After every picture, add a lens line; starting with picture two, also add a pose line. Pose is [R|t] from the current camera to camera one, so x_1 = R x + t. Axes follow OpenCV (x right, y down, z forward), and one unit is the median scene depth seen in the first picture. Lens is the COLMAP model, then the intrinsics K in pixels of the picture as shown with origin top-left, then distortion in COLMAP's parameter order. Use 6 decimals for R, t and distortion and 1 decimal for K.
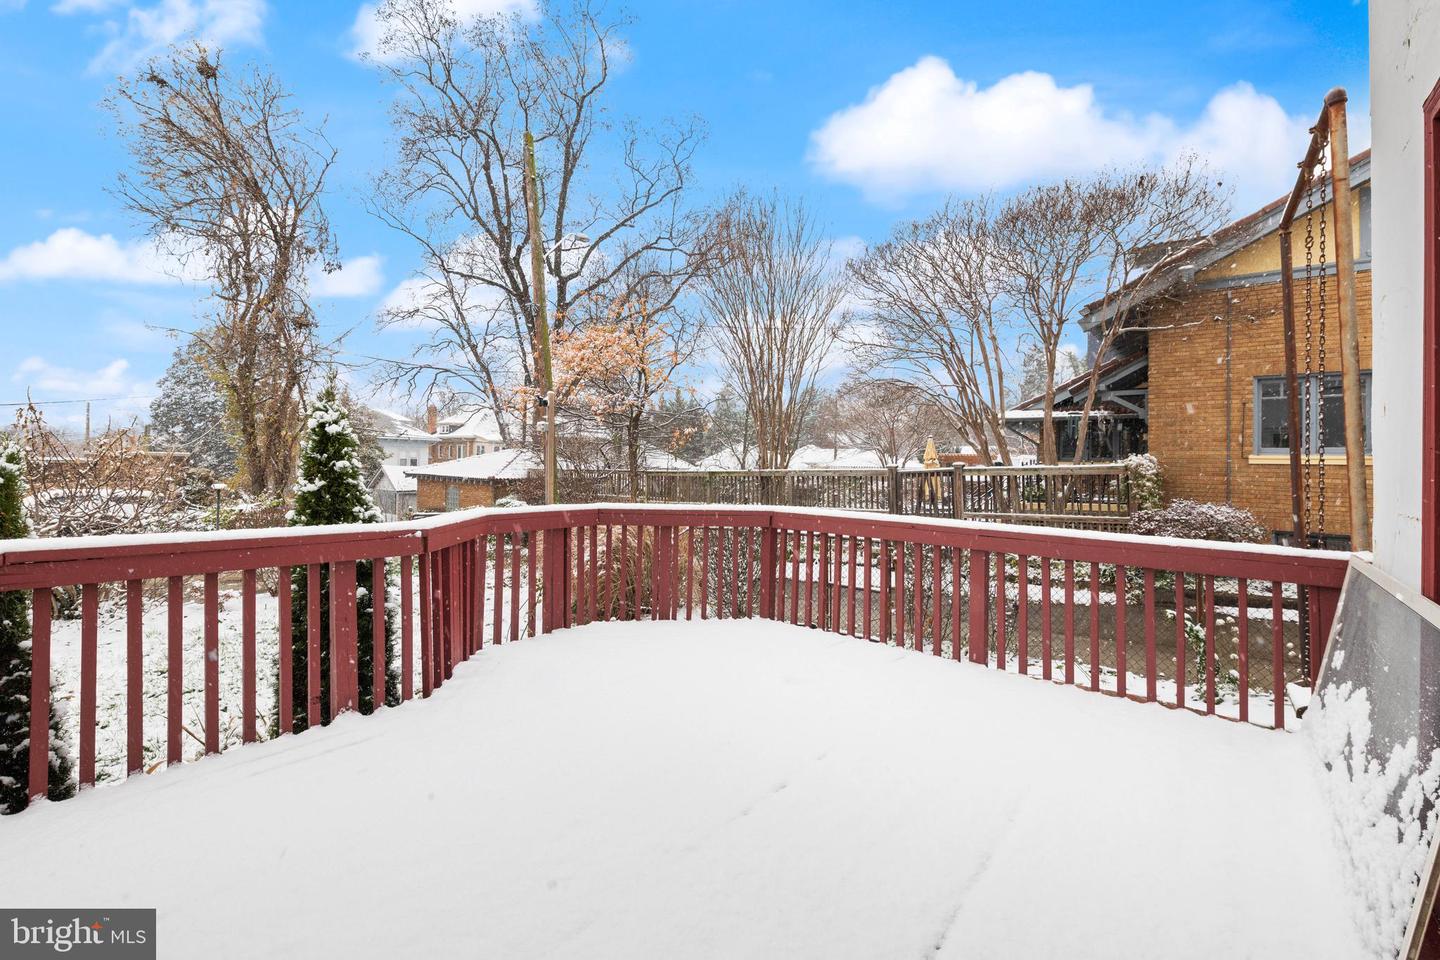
lens RADIAL K [[573.1, 0, 729.7], [0, 573.1, 472.8], [0, 0, 1]] dist [0.003892, -0.002195]
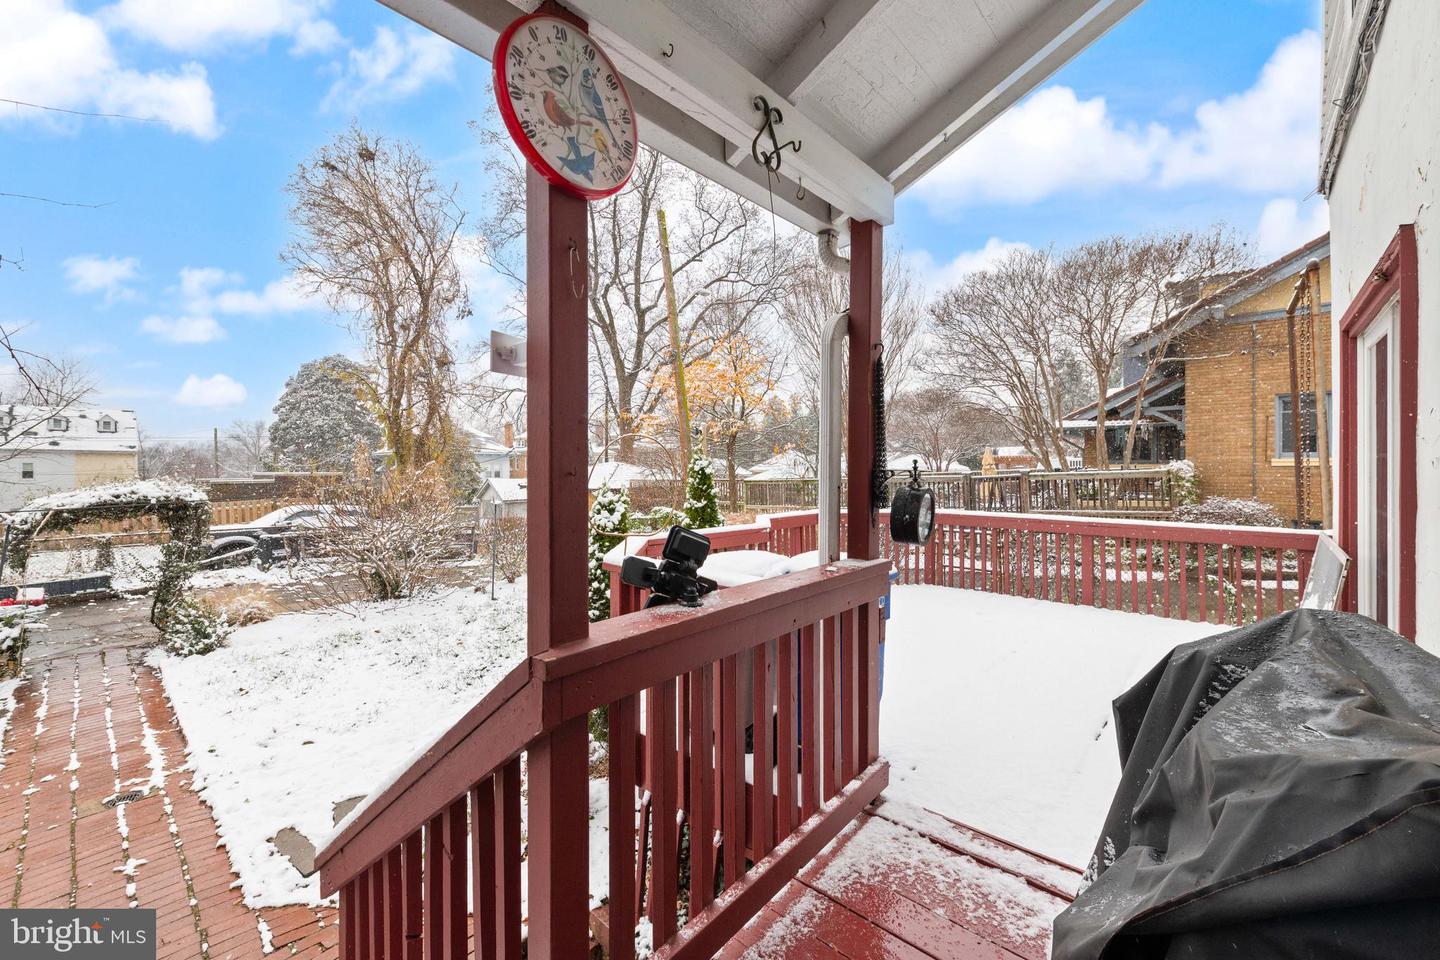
lens RADIAL K [[573.1, 0, 709.9], [0, 573.1, 484.8], [0, 0, 1]] dist [0.003892, -0.002195]
pose [[0.998617, -0.022084, -0.047712, -0.218581], [0.023012, 0.999555, 0.018976, -0.024095], [0.047272, -0.020048, 0.998681, -0.261470]]
